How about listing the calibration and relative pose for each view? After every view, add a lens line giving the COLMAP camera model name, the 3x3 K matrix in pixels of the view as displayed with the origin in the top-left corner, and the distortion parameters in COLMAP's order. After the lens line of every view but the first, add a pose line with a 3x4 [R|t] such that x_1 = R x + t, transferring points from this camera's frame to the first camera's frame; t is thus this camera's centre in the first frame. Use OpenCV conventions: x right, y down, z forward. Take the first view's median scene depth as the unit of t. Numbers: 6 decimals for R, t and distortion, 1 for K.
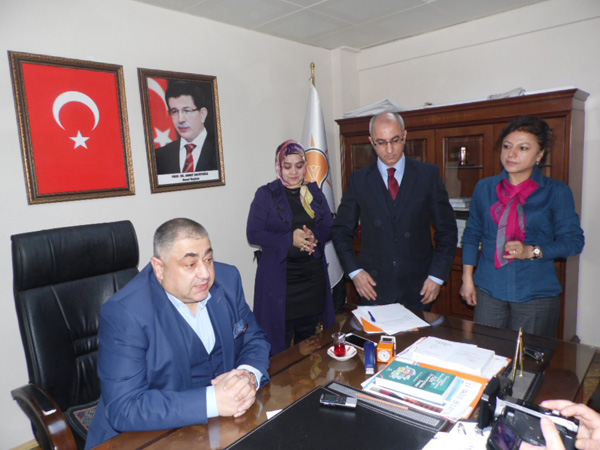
lens RADIAL K [[425.4, 0, 309.6], [0, 425.4, 214.5], [0, 0, 1]] dist [-0.021104, 0.009332]
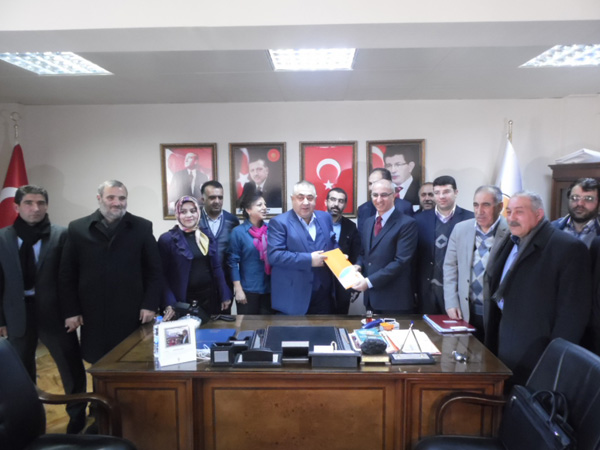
lens RADIAL K [[425.4, 0, 301.5], [0, 425.4, 226.3], [0, 0, 1]] dist [-0.021104, 0.009332]
pose [[0.620714, 0.111381, -0.776085, 0.692453], [-0.122749, 0.991457, 0.044116, -0.052599], [0.774369, 0.067880, 0.629083, -0.198607]]
